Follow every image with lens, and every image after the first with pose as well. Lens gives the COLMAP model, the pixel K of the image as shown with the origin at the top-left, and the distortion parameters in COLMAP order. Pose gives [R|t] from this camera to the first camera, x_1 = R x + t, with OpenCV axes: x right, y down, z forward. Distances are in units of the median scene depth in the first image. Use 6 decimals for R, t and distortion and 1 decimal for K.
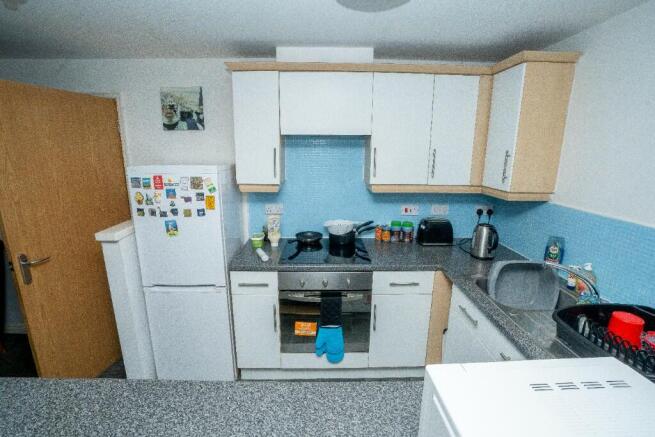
lens RADIAL K [[323.6, 0, 327.5], [0, 323.6, 218.5], [0, 0, 1]] dist [-0.030973, 0.000015]
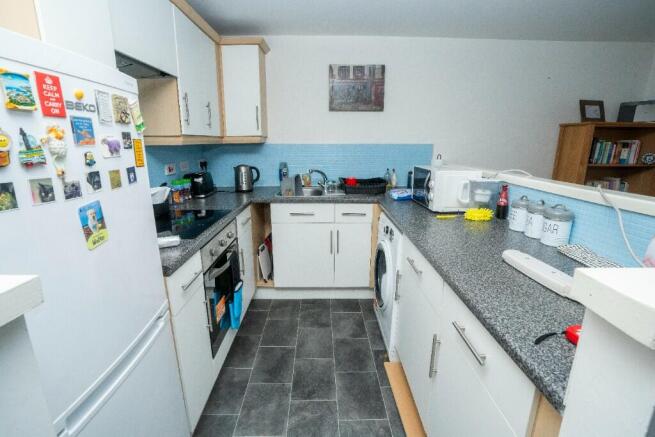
lens RADIAL K [[315.7, 0, 318.6], [0, 315.7, 220.1], [0, 0, 1]] dist [-0.002143, 0.000543]
pose [[-0.002471, -0.240332, 0.970687, -0.861112], [0.211754, 0.948552, 0.235391, -0.007163], [-0.977320, 0.206129, 0.048547, 0.718493]]
